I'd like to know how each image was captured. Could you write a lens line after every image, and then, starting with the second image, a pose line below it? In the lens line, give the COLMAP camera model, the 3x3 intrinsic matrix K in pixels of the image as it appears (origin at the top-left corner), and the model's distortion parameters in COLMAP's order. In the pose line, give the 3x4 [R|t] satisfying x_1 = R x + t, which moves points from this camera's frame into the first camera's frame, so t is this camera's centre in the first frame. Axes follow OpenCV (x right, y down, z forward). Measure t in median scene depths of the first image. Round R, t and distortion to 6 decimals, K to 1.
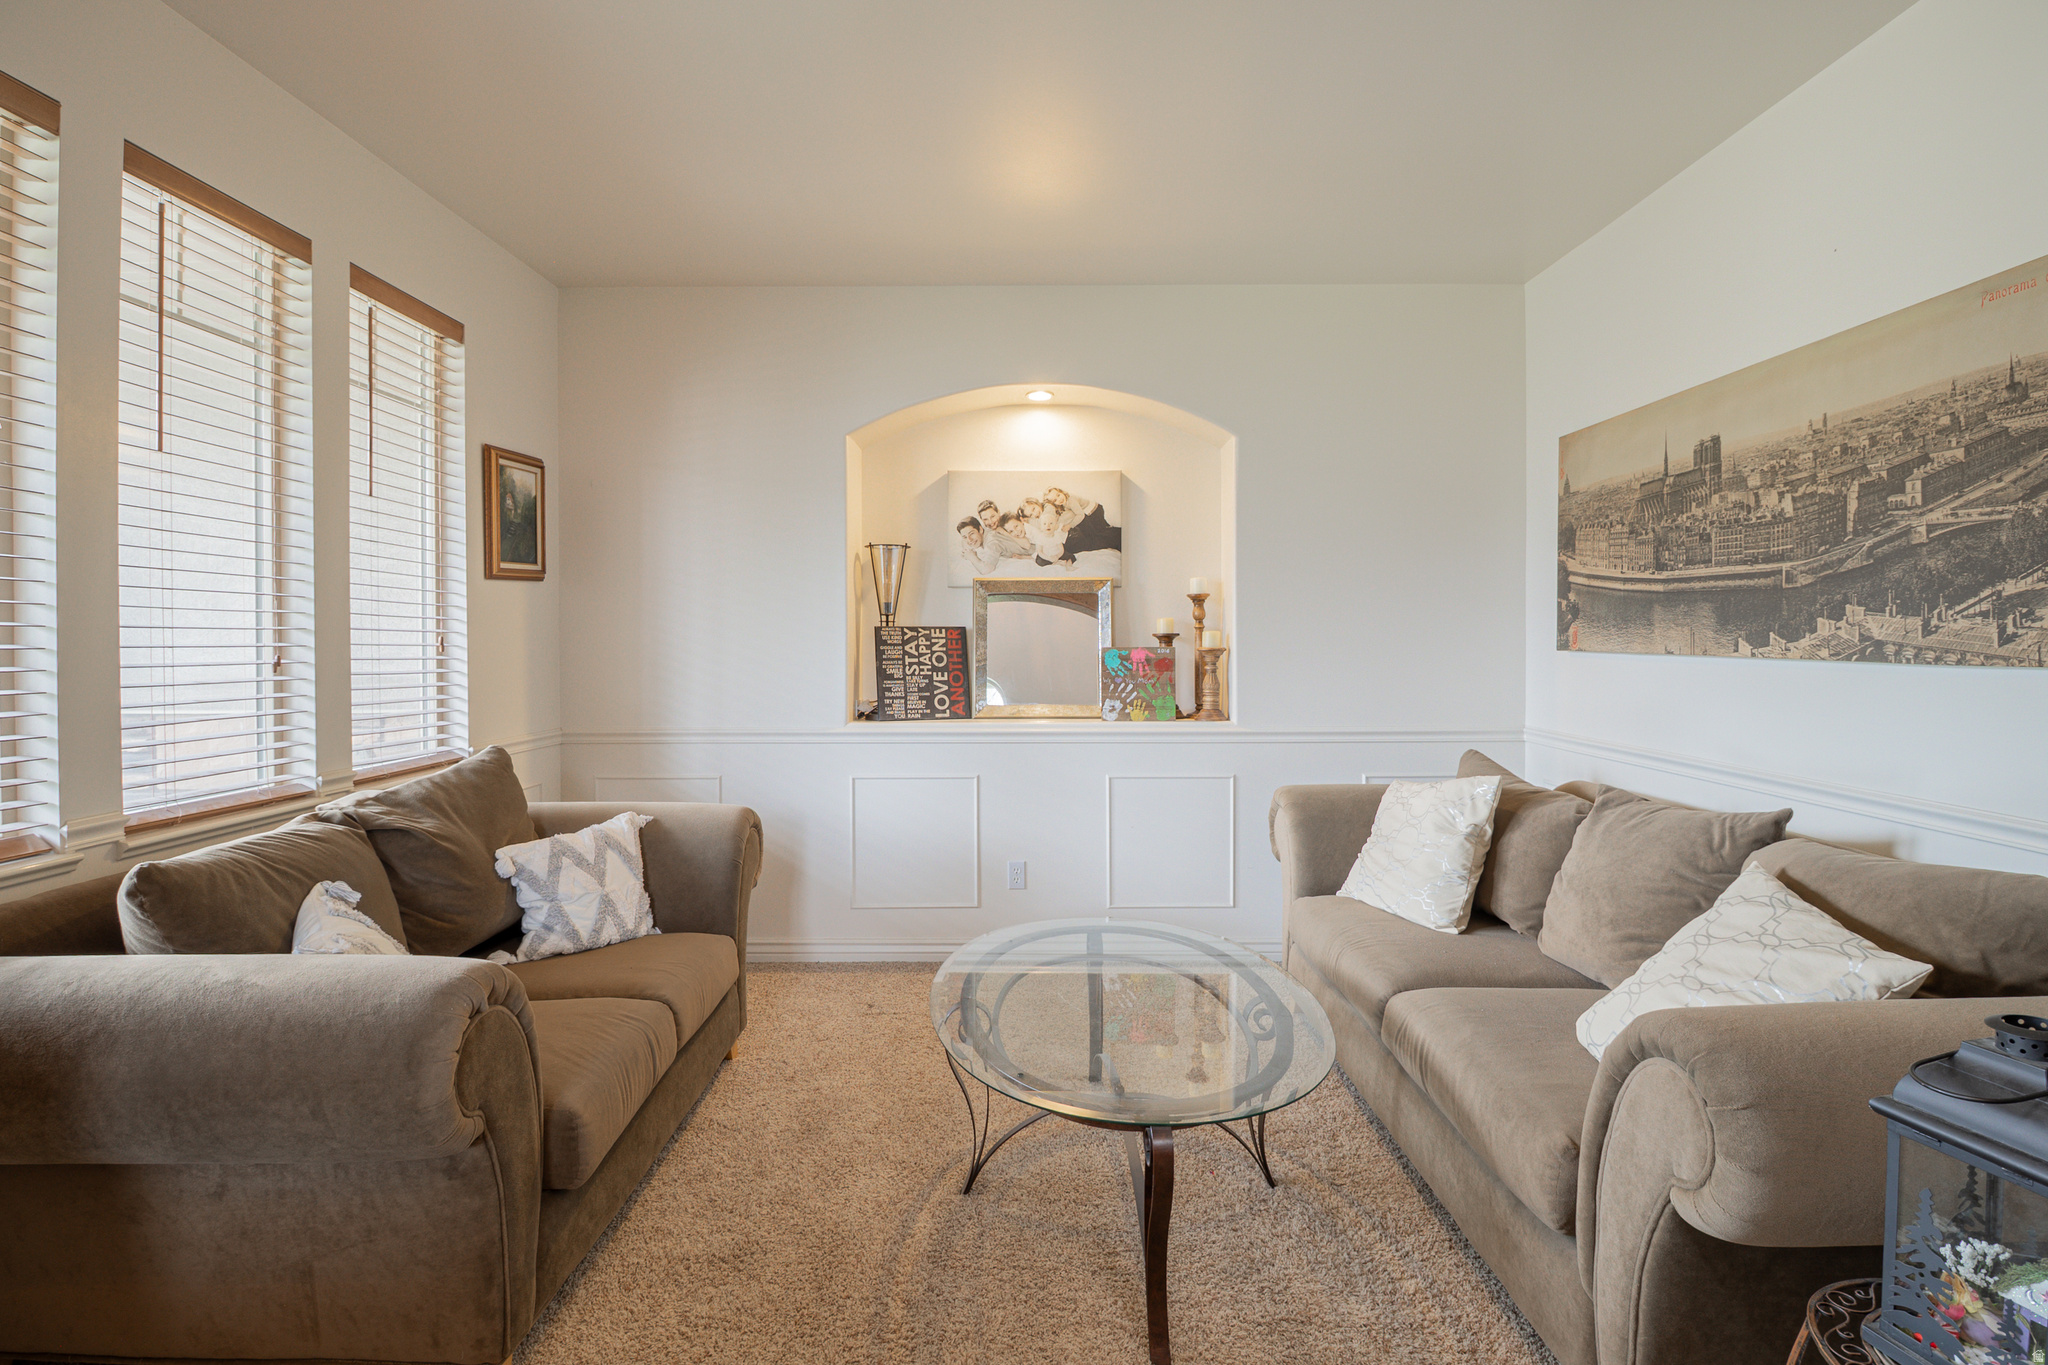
lens RADIAL K [[1025.4, 0, 1023.2], [0, 1025.4, 646.4], [0, 0, 1]] dist [-0.020566, -0.000133]
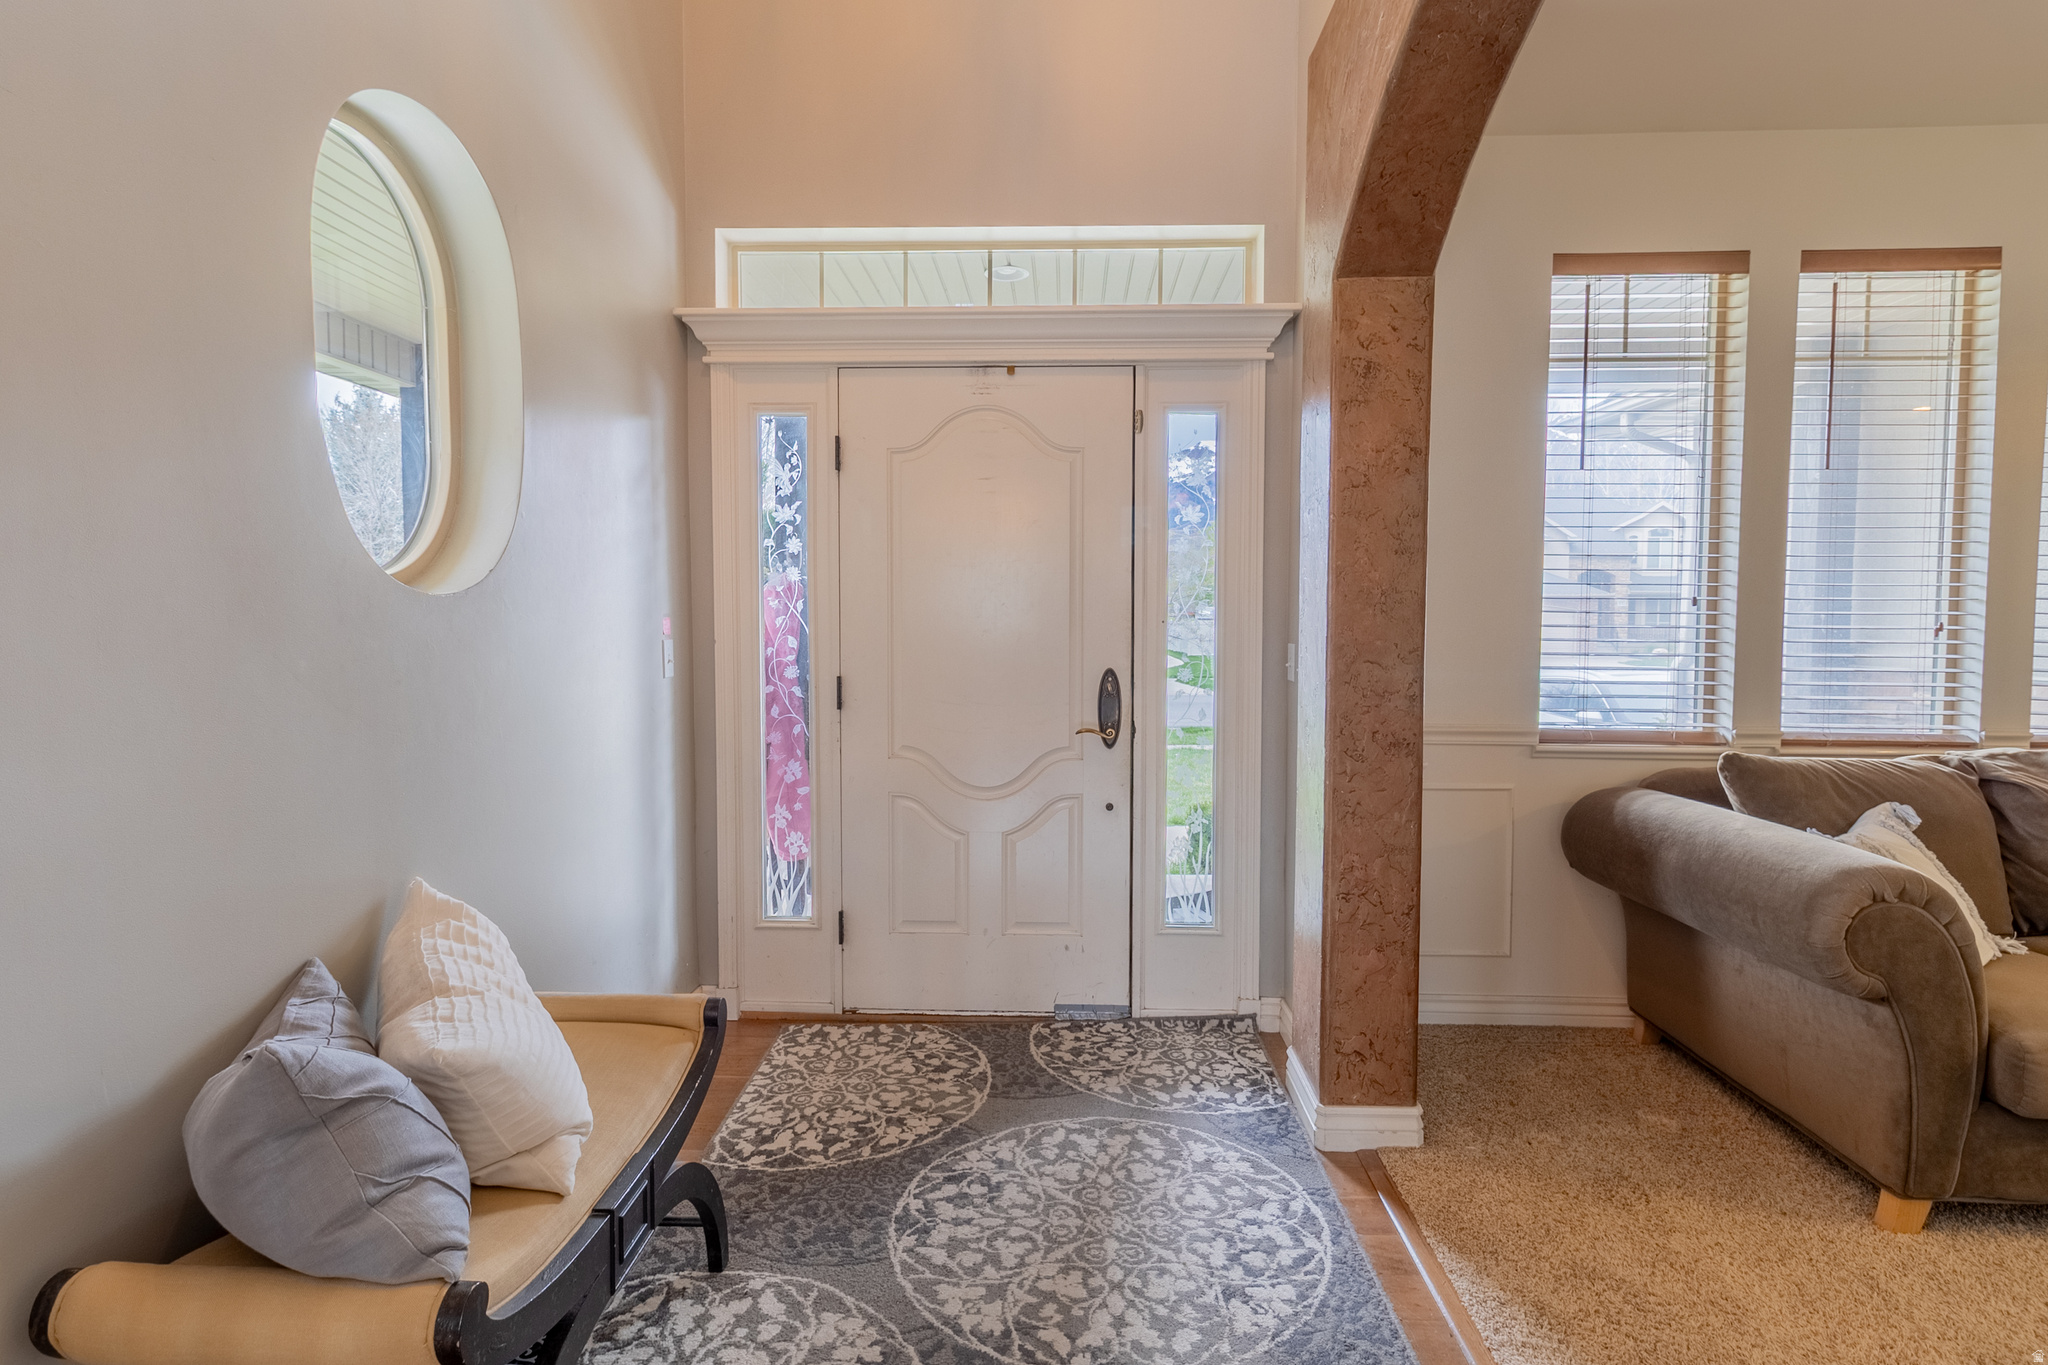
lens RADIAL K [[1025.4, 0, 1023.2], [0, 1025.4, 646.4], [0, 0, 1]] dist [-0.020566, -0.000133]
pose [[-0.026492, 0.041749, -0.998777, 0.561595], [-0.009041, 0.999077, 0.042001, -0.003306], [0.999608, 0.010142, -0.026090, -0.042058]]
